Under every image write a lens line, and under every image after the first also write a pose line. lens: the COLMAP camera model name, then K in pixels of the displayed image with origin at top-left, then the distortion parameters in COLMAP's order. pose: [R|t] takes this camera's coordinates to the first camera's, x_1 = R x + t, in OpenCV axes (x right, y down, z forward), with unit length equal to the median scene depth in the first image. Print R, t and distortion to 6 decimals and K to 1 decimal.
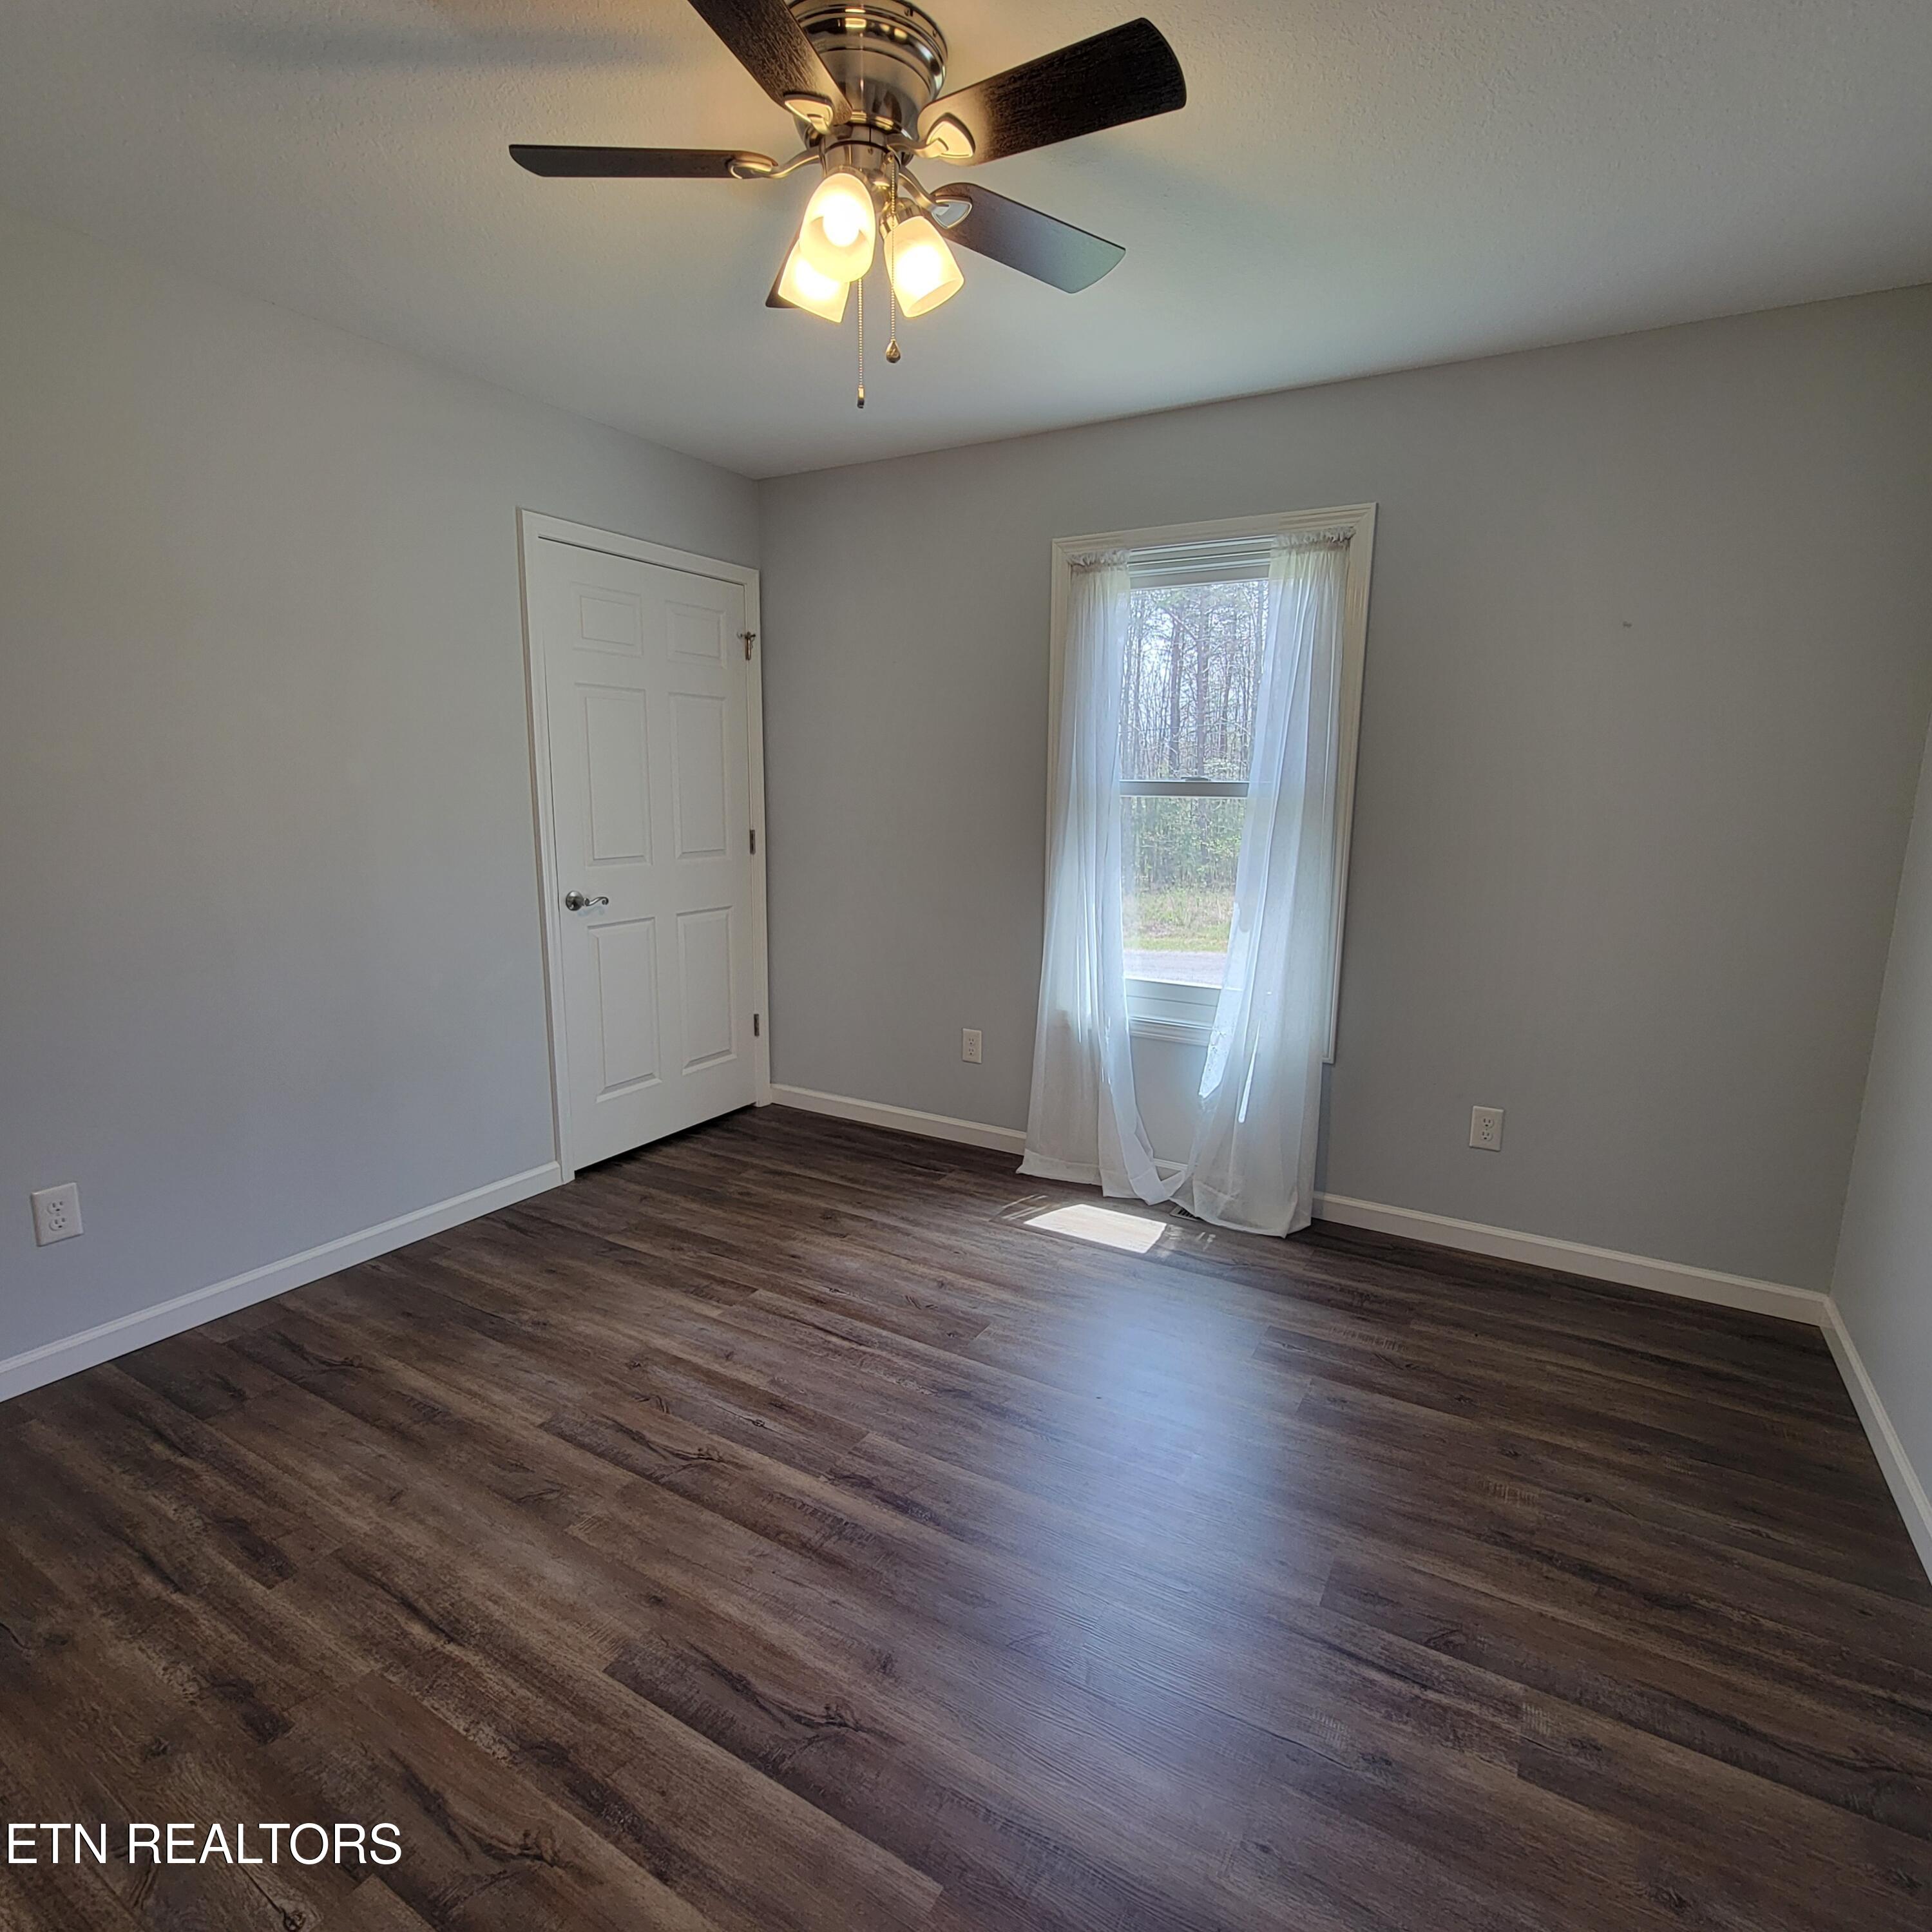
lens RADIAL K [[1047.6, 0, 963.3], [0, 1047.6, 968.9], [0, 0, 1]] dist [-0.002294, 0.001631]
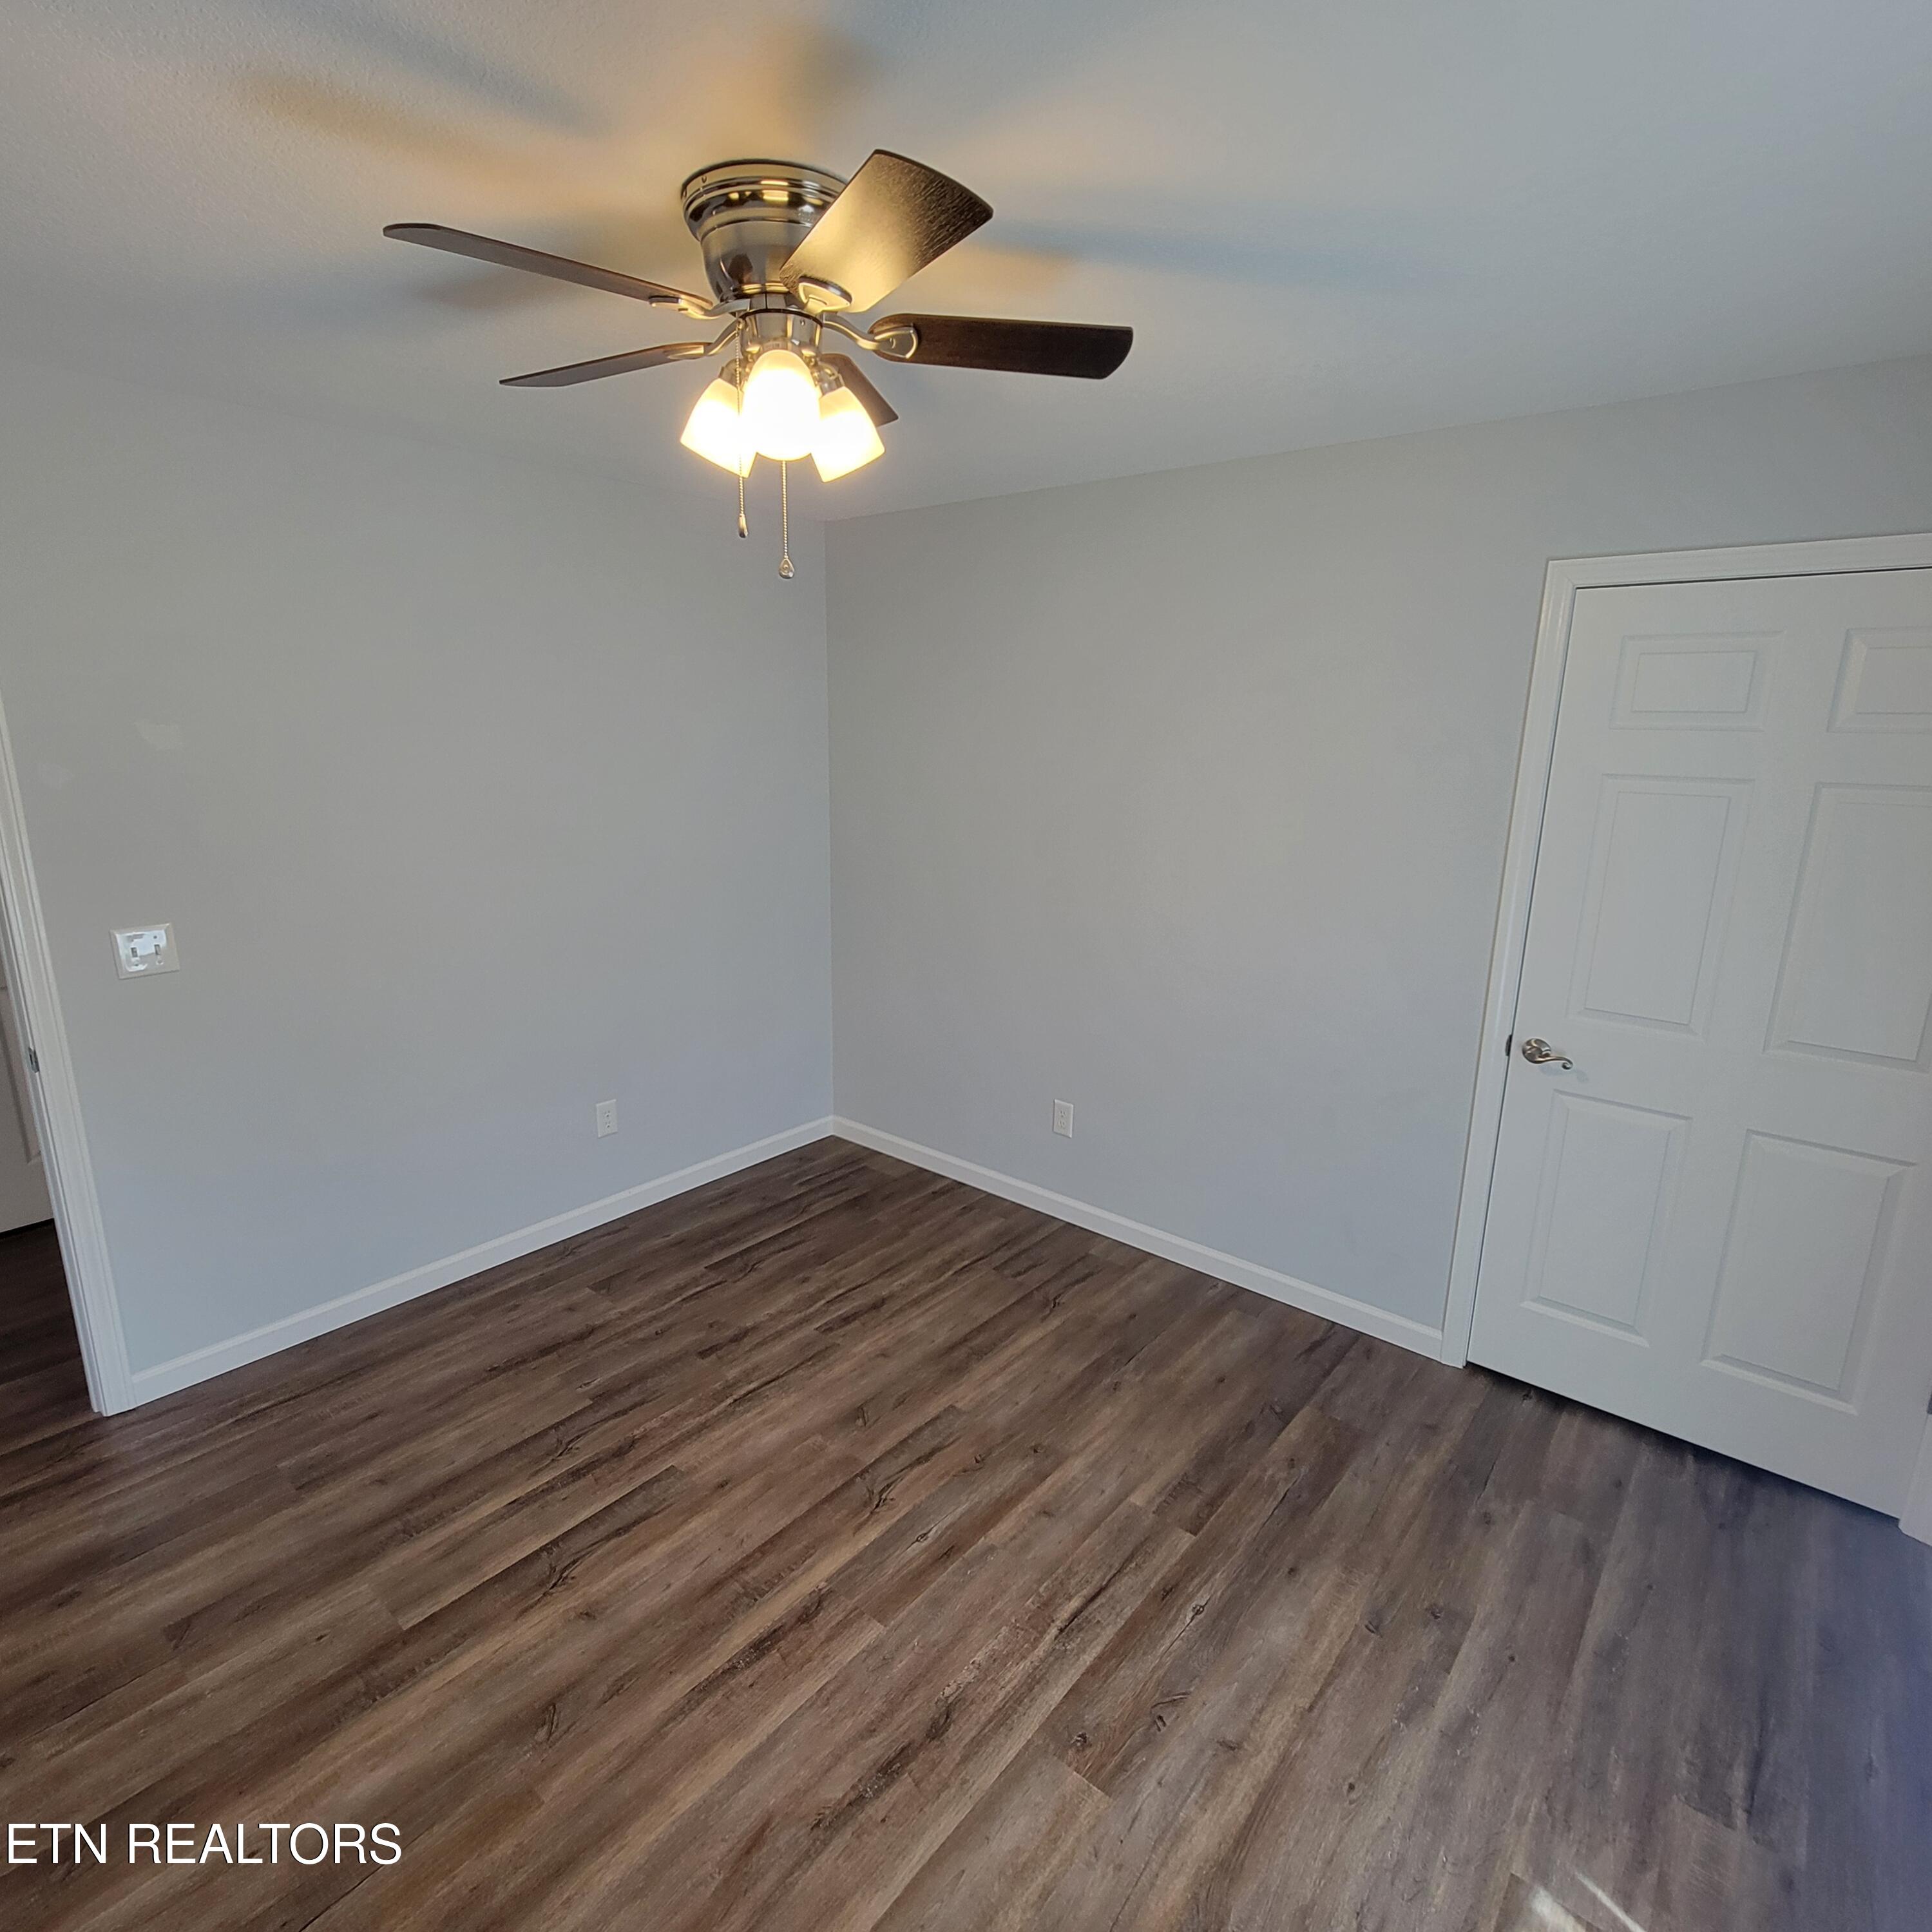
lens RADIAL K [[1047.6, 0, 964.2], [0, 1047.6, 966.1], [0, 0, 1]] dist [-0.002294, 0.001631]
pose [[-0.157312, 0.213279, -0.964243, 0.663348], [-0.197339, 0.949919, 0.242305, -0.353218], [0.967631, 0.228400, -0.107345, 1.013387]]
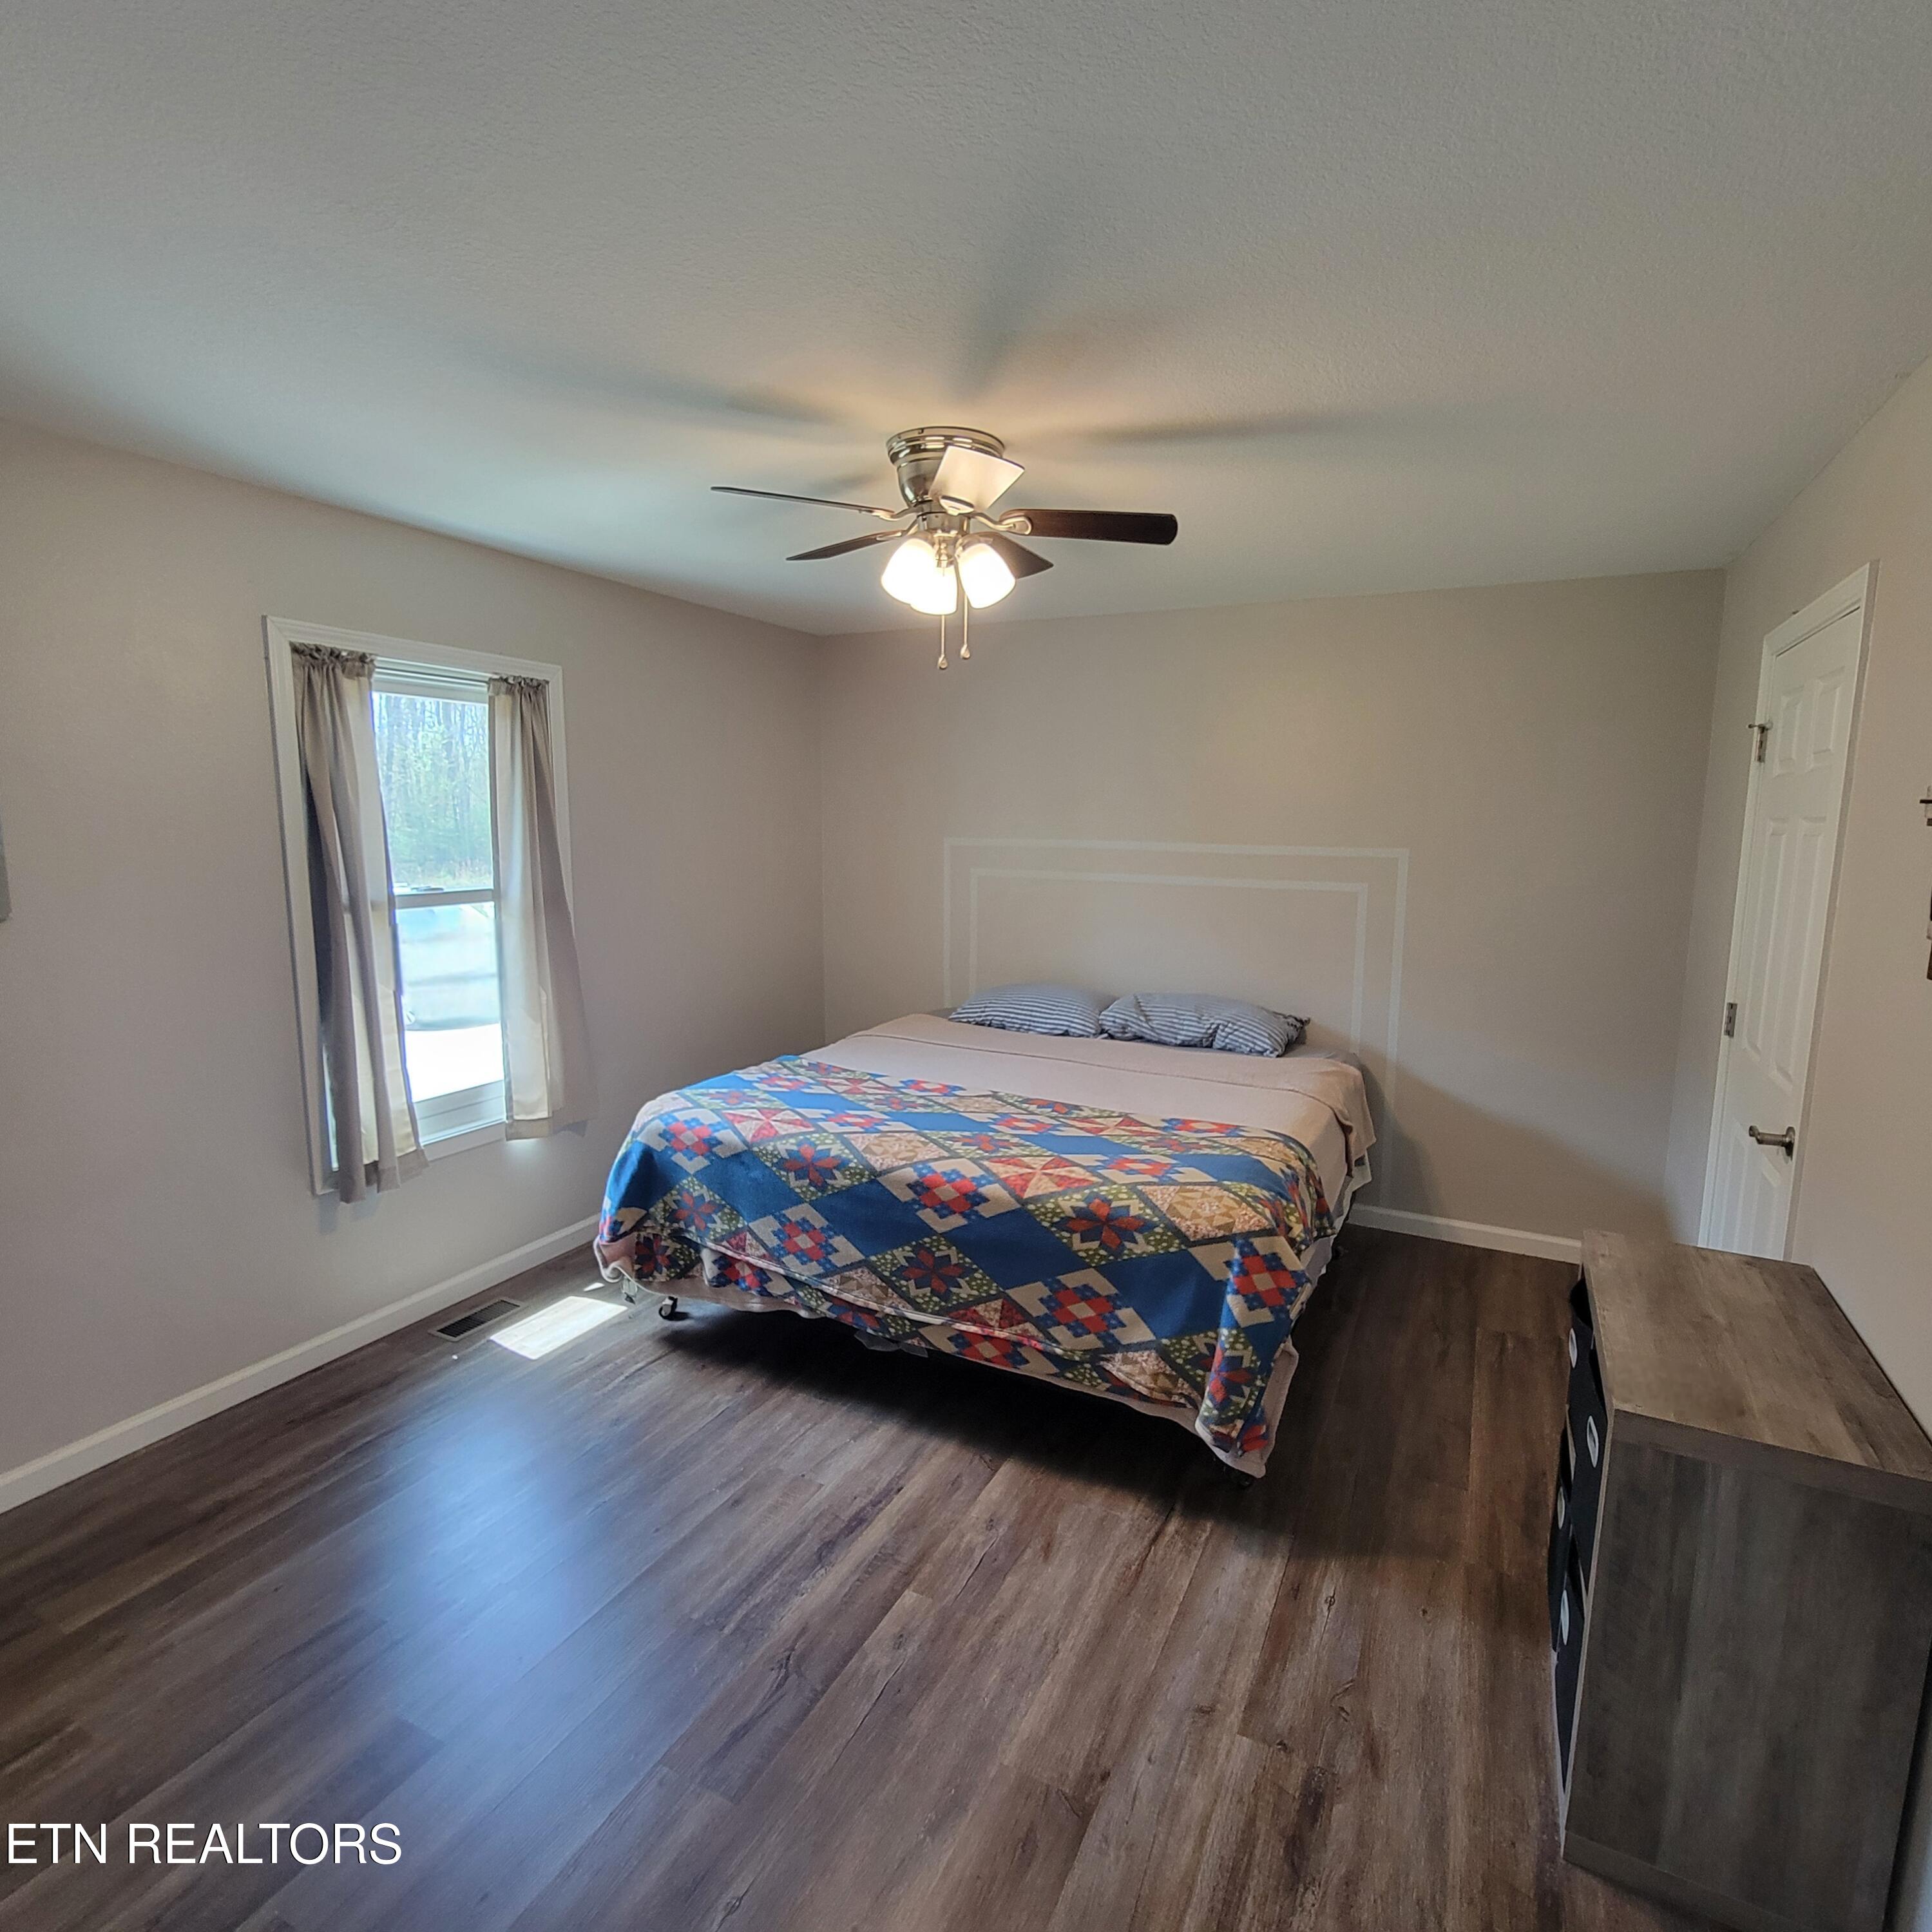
lens RADIAL K [[1047.6, 0, 961.6], [0, 1047.6, 973.2], [0, 0, 1]] dist [-0.002294, 0.001631]
pose [[-0.056997, -0.151044, 0.986883, -0.881200], [0.177010, 0.971300, 0.158882, -0.272562], [-0.982557, 0.183744, -0.028625, 0.792492]]
